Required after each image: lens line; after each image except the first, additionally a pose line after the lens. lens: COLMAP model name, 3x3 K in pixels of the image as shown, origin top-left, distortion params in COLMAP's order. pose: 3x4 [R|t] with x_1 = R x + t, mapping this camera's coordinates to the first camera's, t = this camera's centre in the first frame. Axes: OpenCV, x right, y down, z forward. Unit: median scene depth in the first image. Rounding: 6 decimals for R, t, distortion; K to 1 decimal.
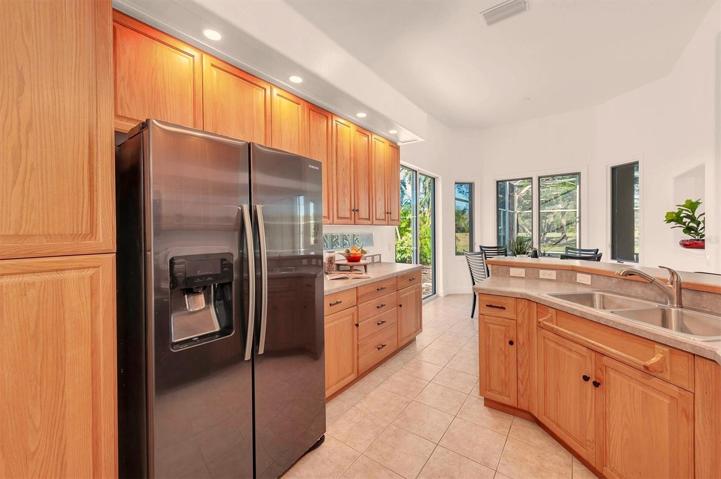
lens RADIAL K [[289.1, 0, 358.7], [0, 289.1, 229.3], [0, 0, 1]] dist [0.000374, 0.000040]
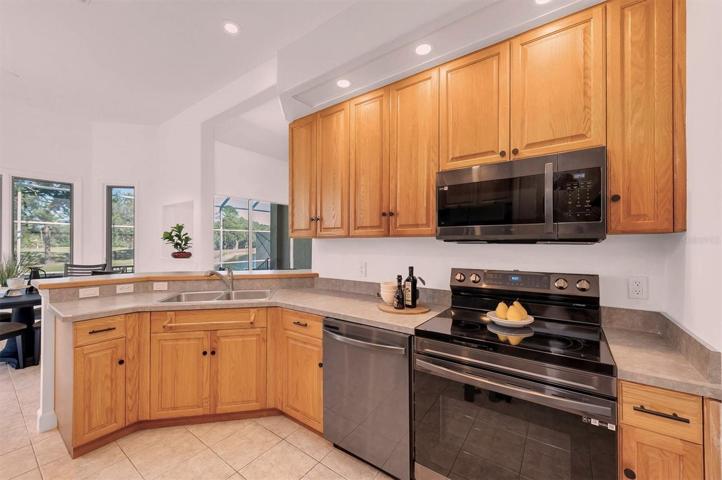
lens RADIAL K [[288.4, 0, 361.0], [0, 288.4, 240.0], [0, 0, 1]] dist [0.000268, 0.000024]
pose [[-0.015913, 0.016516, 0.999737, -0.436872], [0.003327, 0.999859, -0.016465, 0.004875], [-0.999868, 0.003065, -0.015965, 0.208566]]
